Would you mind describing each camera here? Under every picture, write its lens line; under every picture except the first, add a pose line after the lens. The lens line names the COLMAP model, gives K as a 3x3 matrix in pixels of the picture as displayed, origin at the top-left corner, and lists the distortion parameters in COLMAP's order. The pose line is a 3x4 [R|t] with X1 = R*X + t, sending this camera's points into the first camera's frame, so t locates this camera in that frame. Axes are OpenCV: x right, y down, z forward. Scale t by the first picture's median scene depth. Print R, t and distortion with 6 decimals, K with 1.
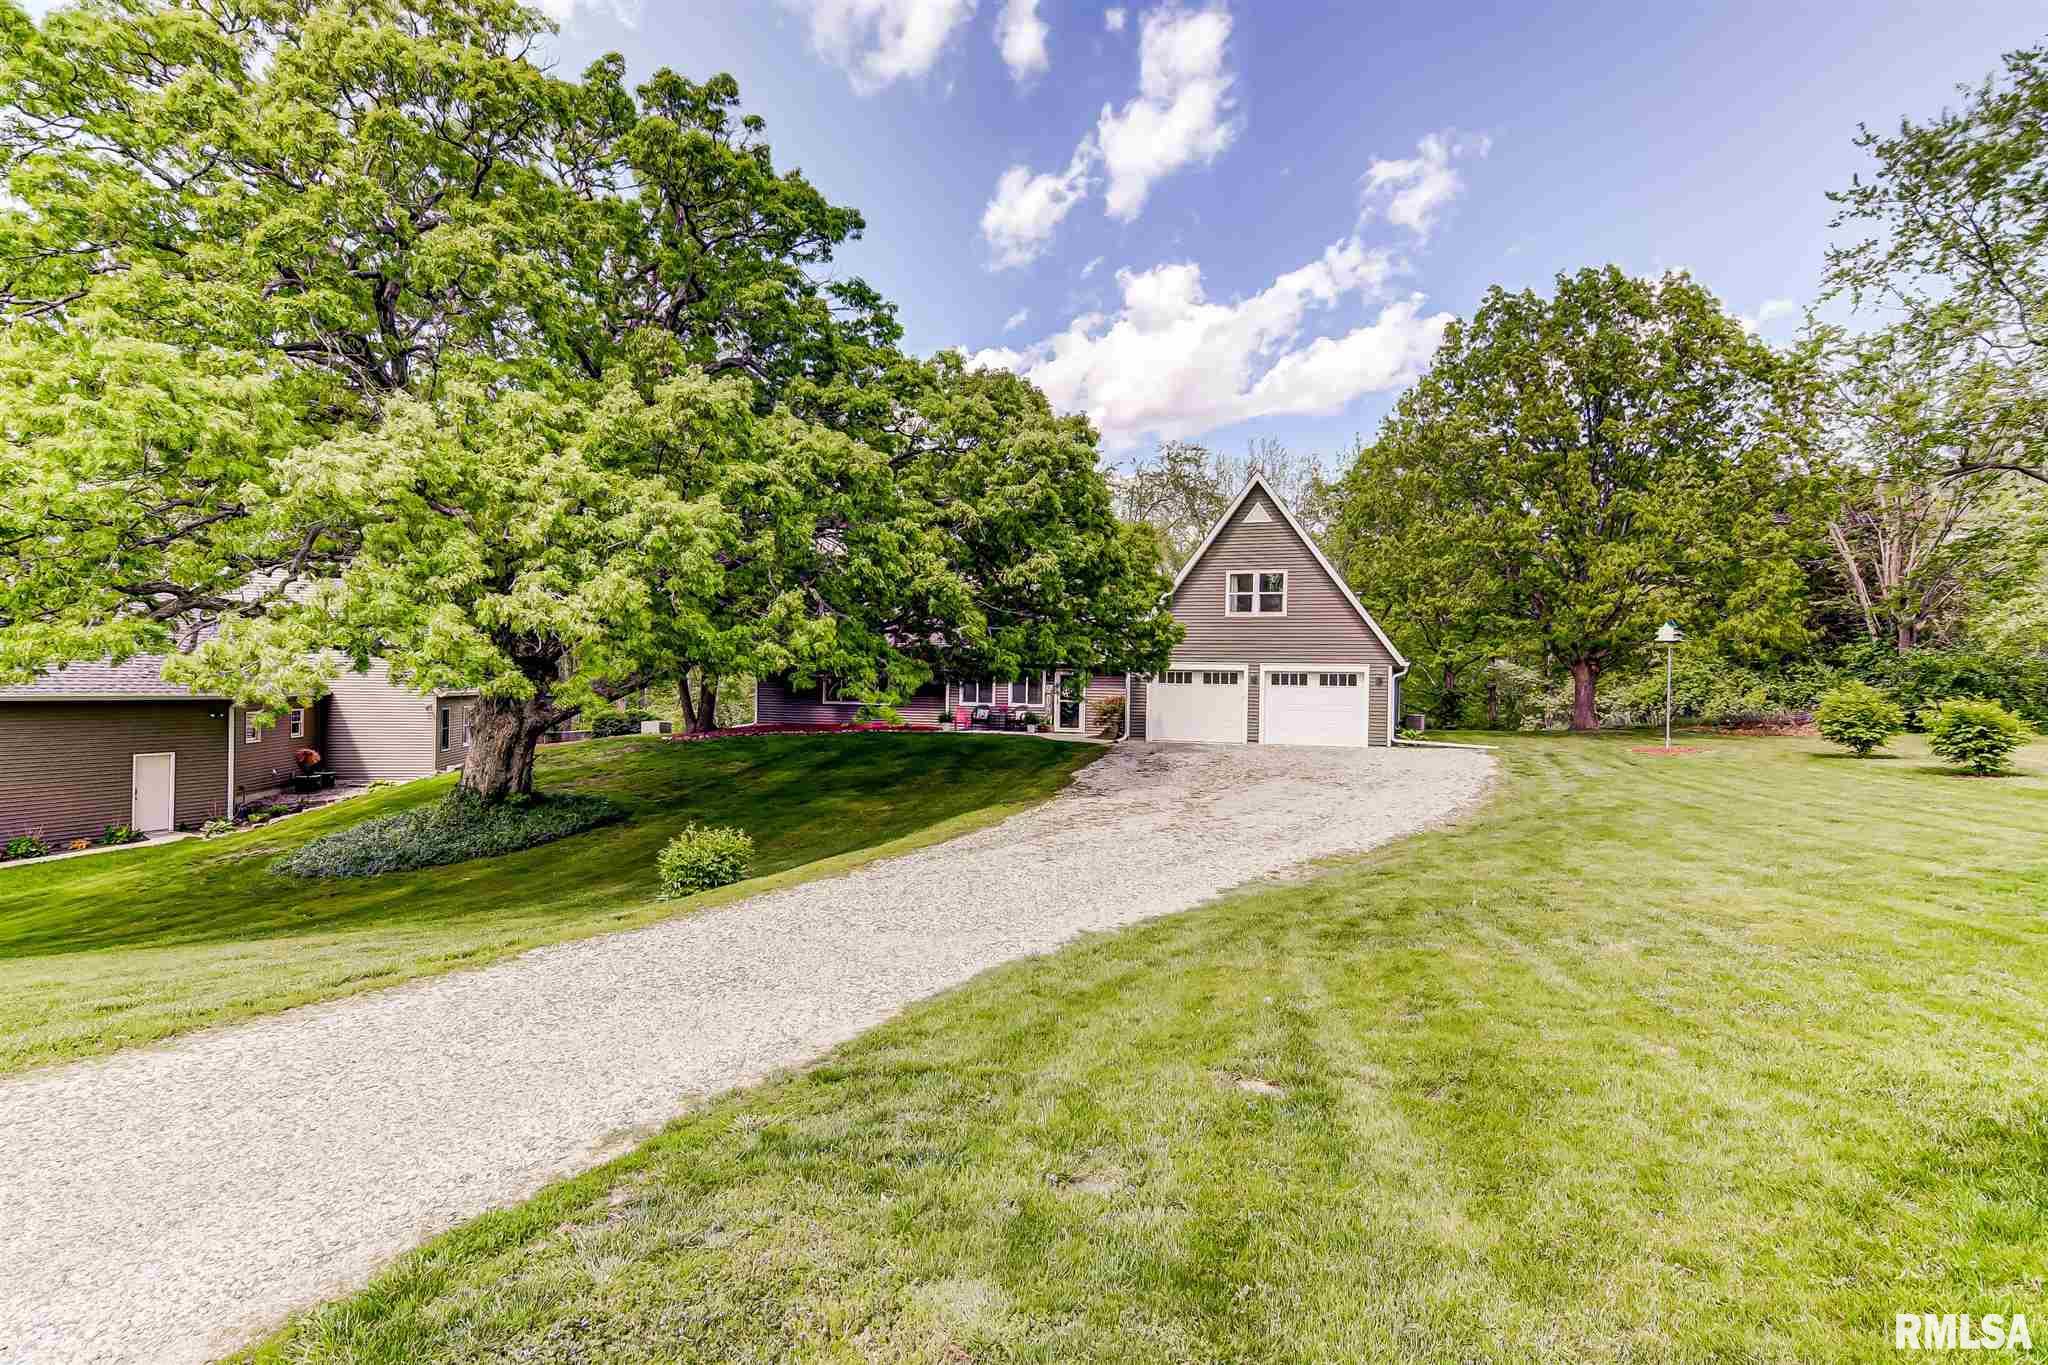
lens RADIAL K [[1068.6, 0, 1024.0], [0, 1068.6, 682.5], [0, 0, 1]] dist [0.000402, 0.000296]
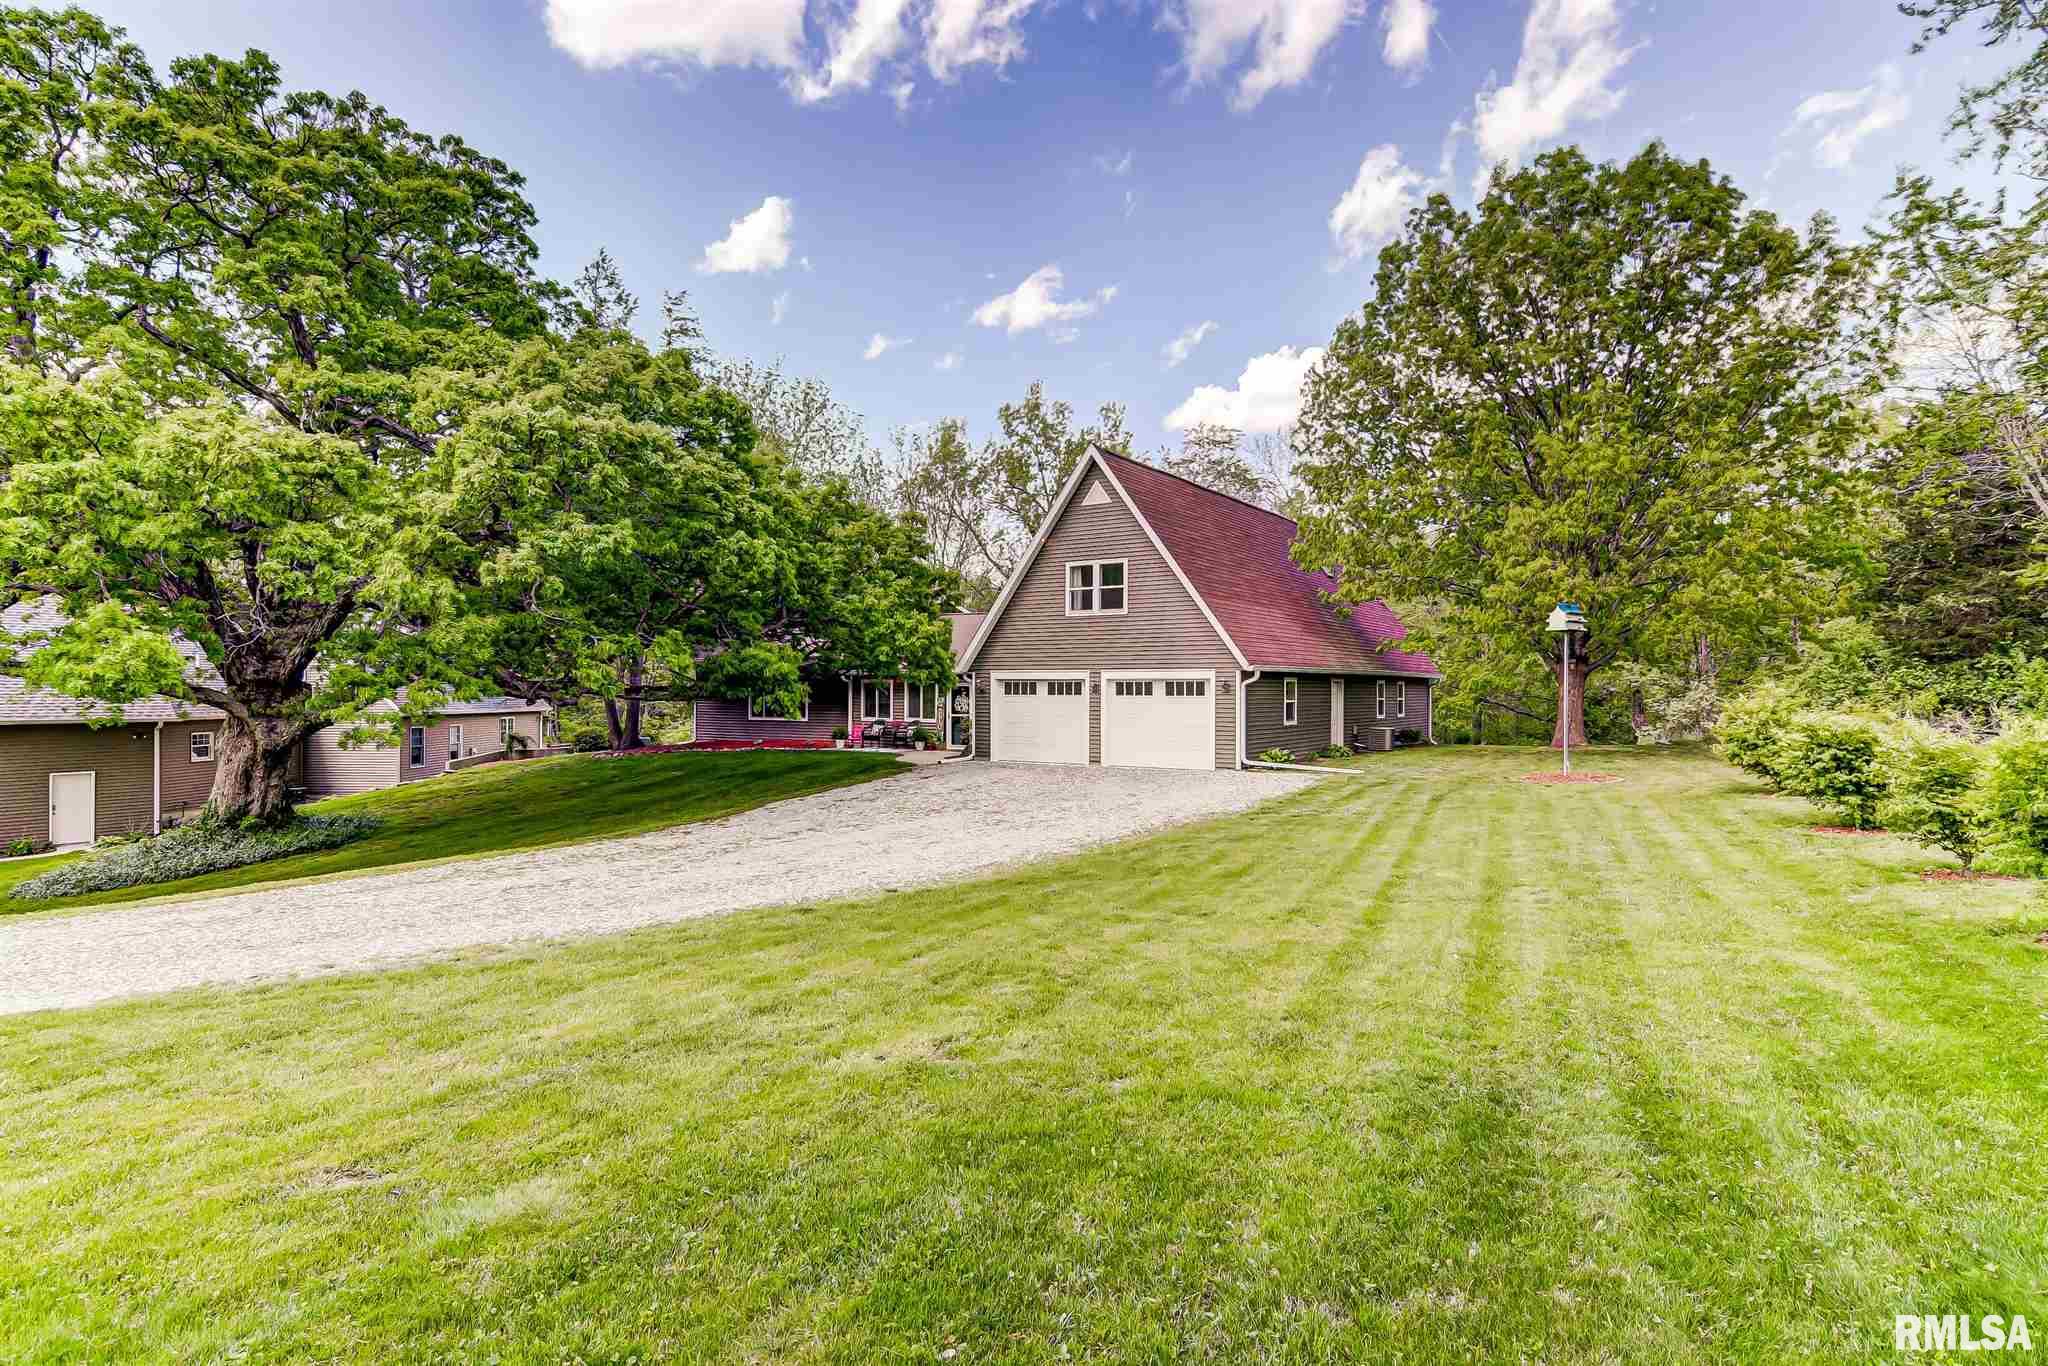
lens RADIAL K [[1068.6, 0, 1024.0], [0, 1068.6, 683.0], [0, 0, 1]] dist [0.000402, 0.000296]
pose [[0.970025, -0.016017, -0.242475, 0.365663], [0.014216, 0.999857, -0.009177, -0.000883], [0.242588, 0.005455, 0.970114, 0.163566]]
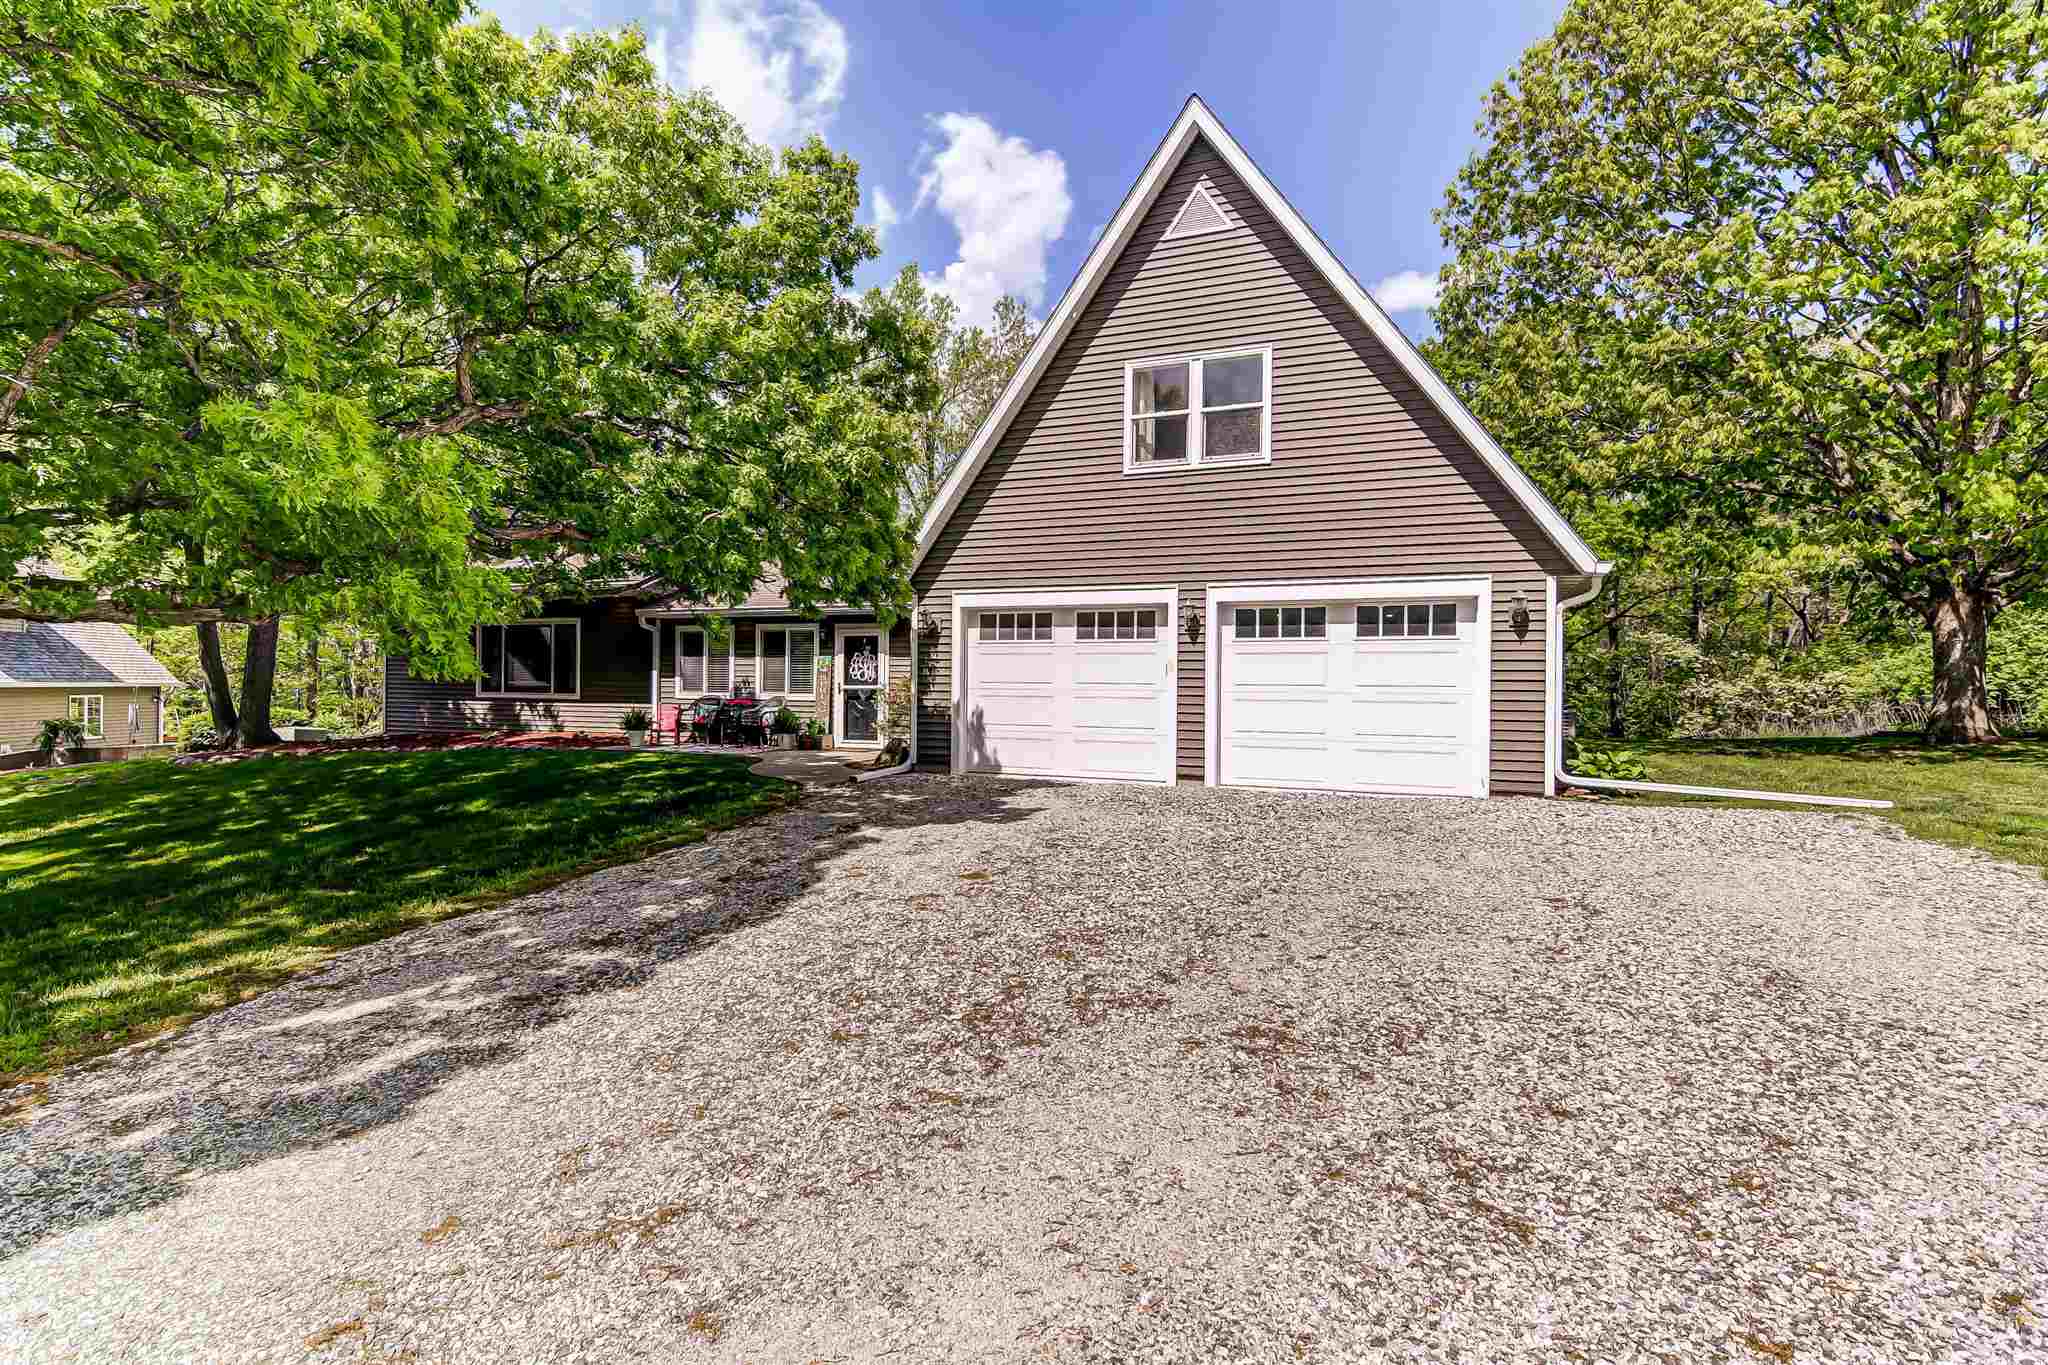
lens RADIAL K [[1038.4, 0, 1024.0], [0, 1038.4, 682.5], [0, 0, 1]] dist [-0.002610, -0.000291]
pose [[0.997608, -0.008081, -0.068647, 0.178451], [0.008141, 0.999967, 0.000595, 0.018226], [0.068640, -0.001152, 0.997641, 0.605026]]
